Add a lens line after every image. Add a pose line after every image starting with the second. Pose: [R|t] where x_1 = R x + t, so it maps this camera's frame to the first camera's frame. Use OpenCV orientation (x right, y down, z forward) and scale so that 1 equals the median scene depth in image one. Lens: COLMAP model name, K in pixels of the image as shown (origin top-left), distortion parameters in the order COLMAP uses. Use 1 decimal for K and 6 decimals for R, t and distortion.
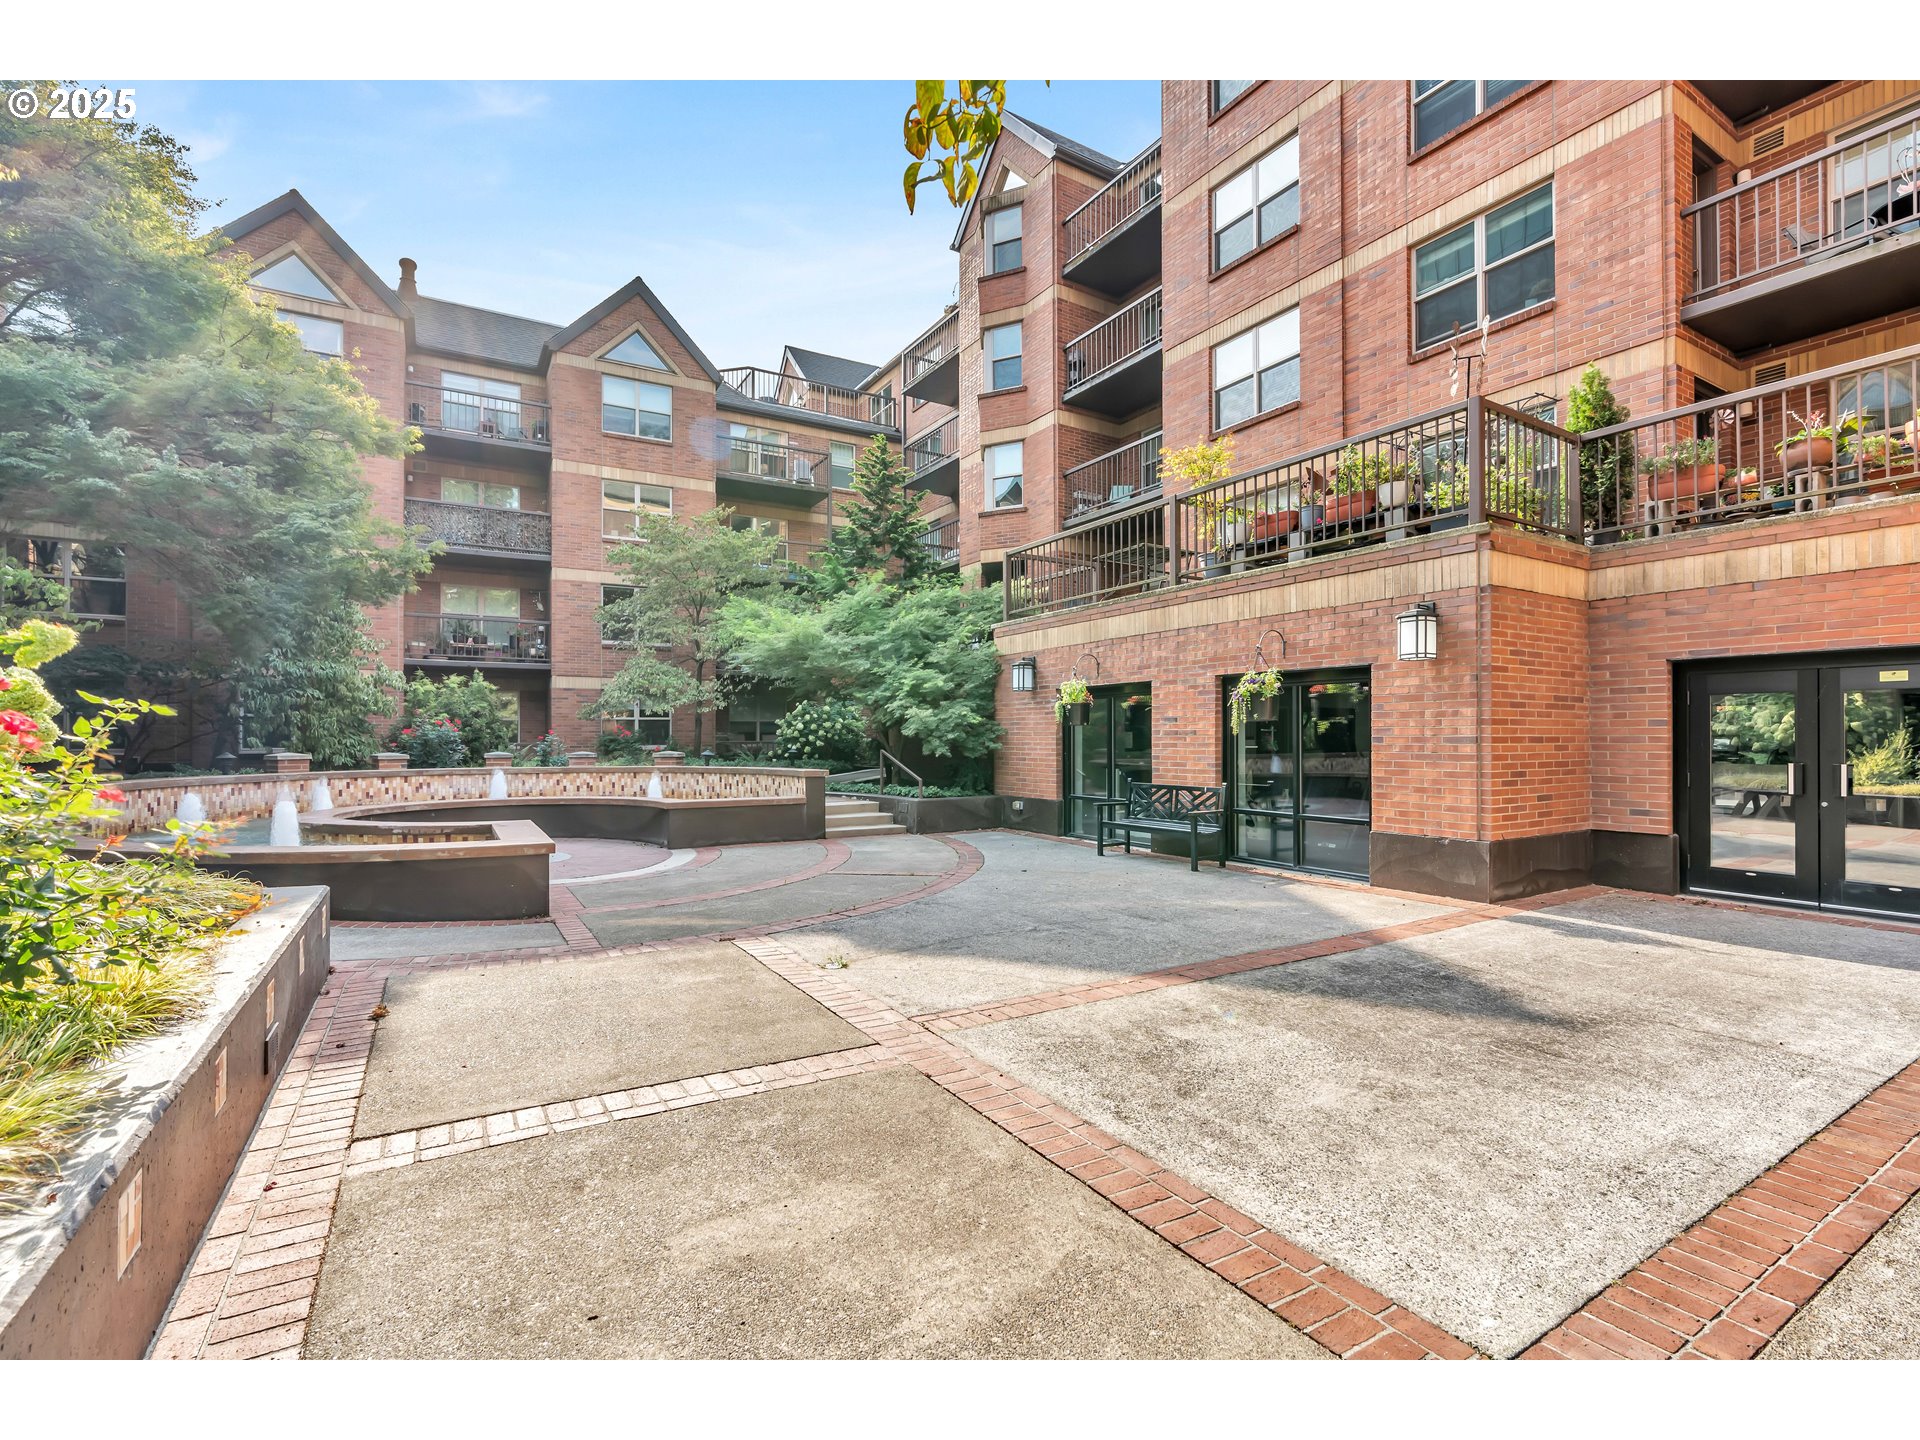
lens RADIAL K [[867.2, 0, 962.0], [0, 867.2, 735.3], [0, 0, 1]] dist [-0.011100, 0.006065]
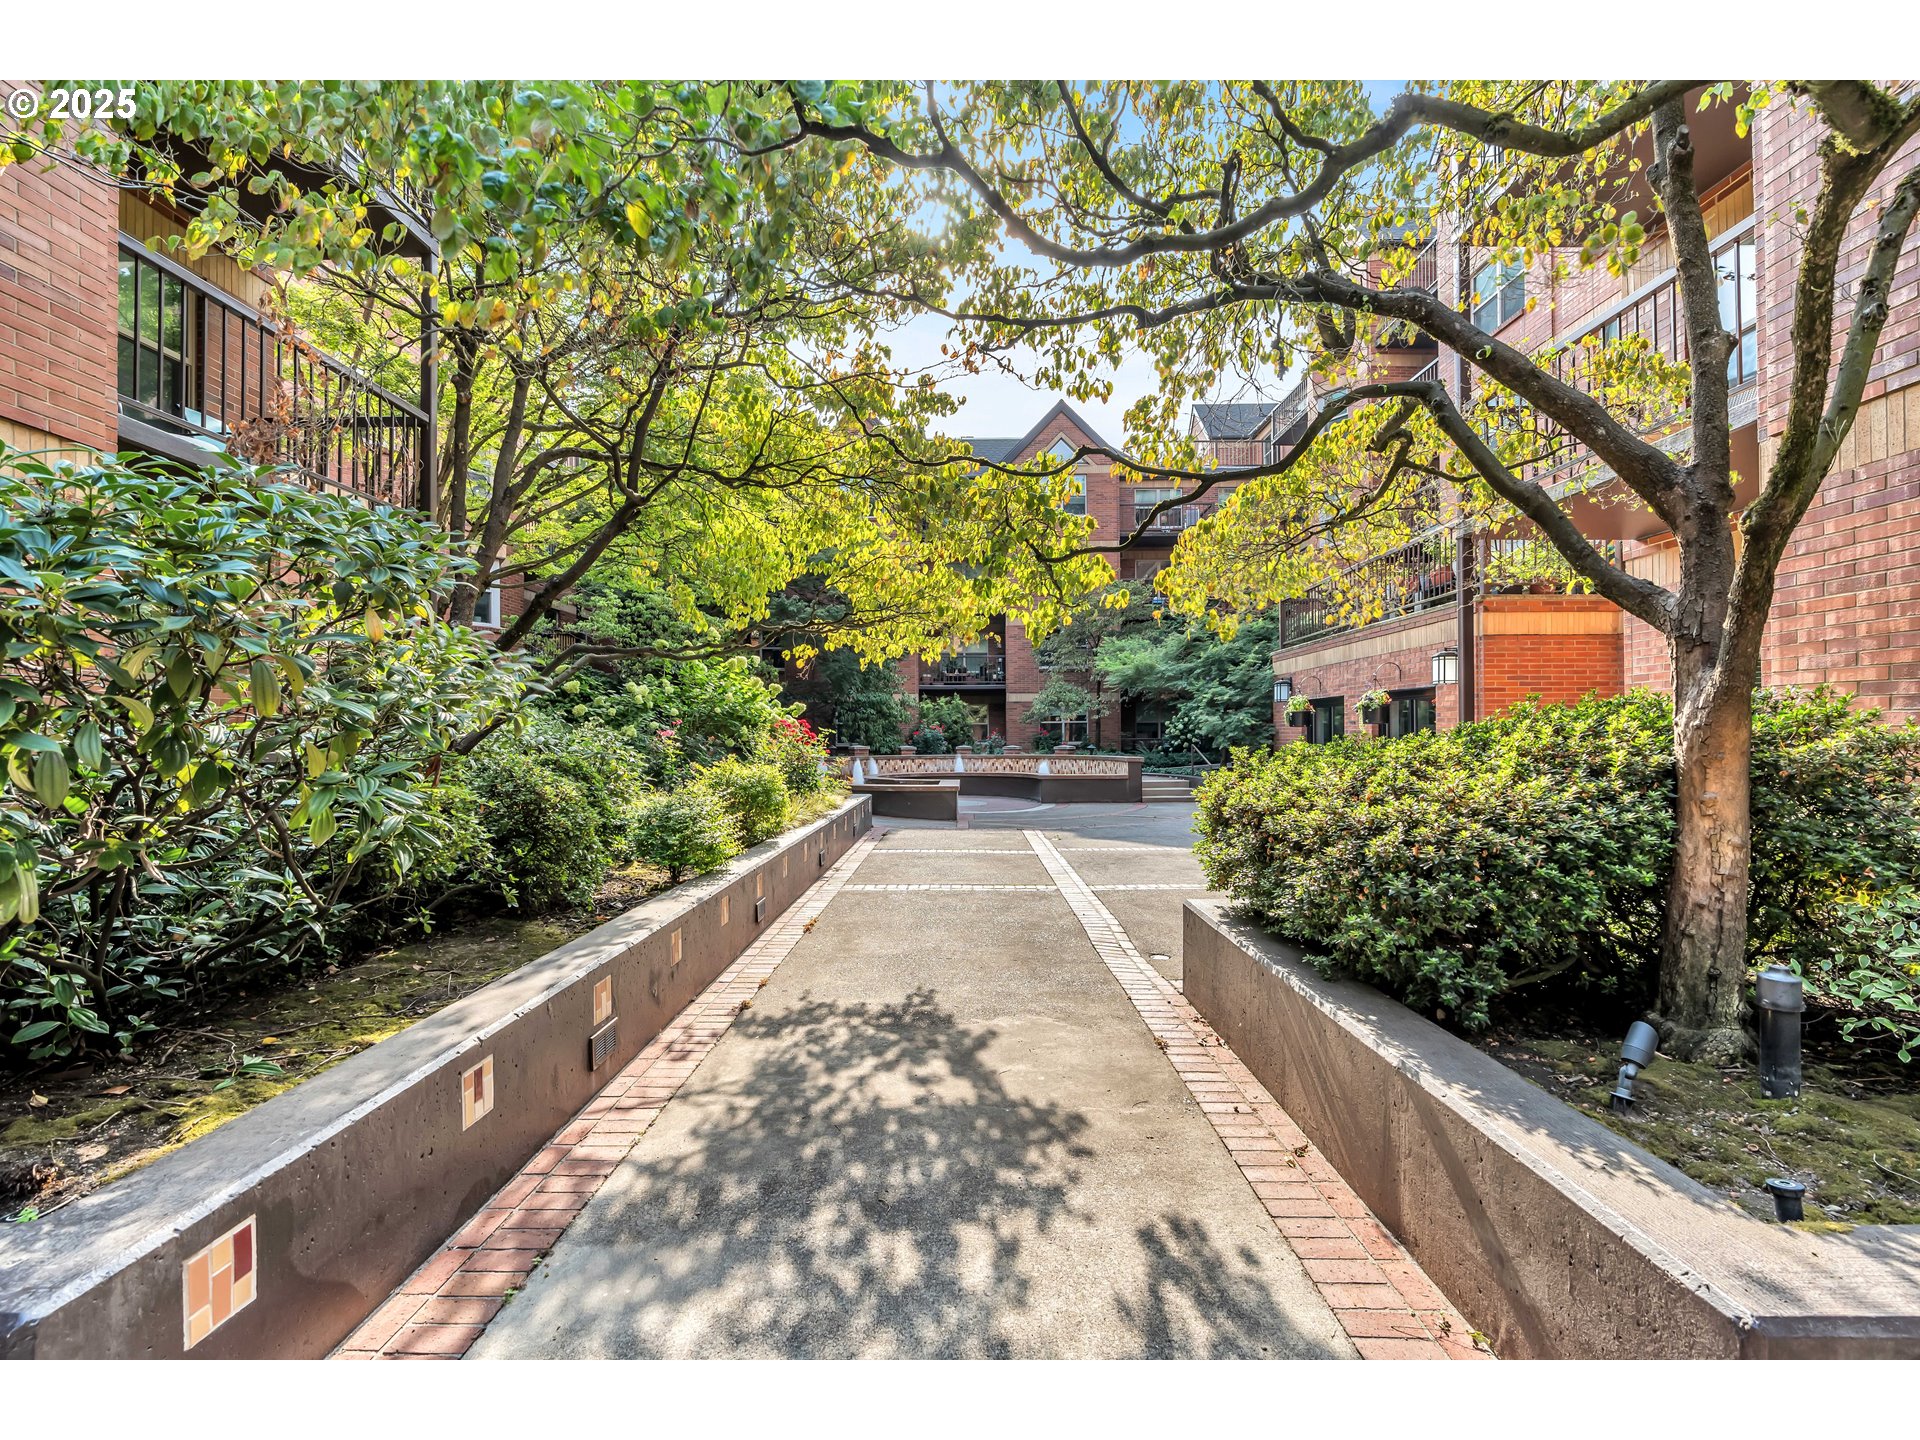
lens RADIAL K [[867.2, 0, 958.0], [0, 867.2, 724.9], [0, 0, 1]] dist [-0.011100, 0.006065]
pose [[0.851710, -0.008979, -0.523937, 0.293893], [0.003536, 0.999929, -0.011388, -0.000242], [0.524002, 0.007847, 0.851681, -0.371161]]
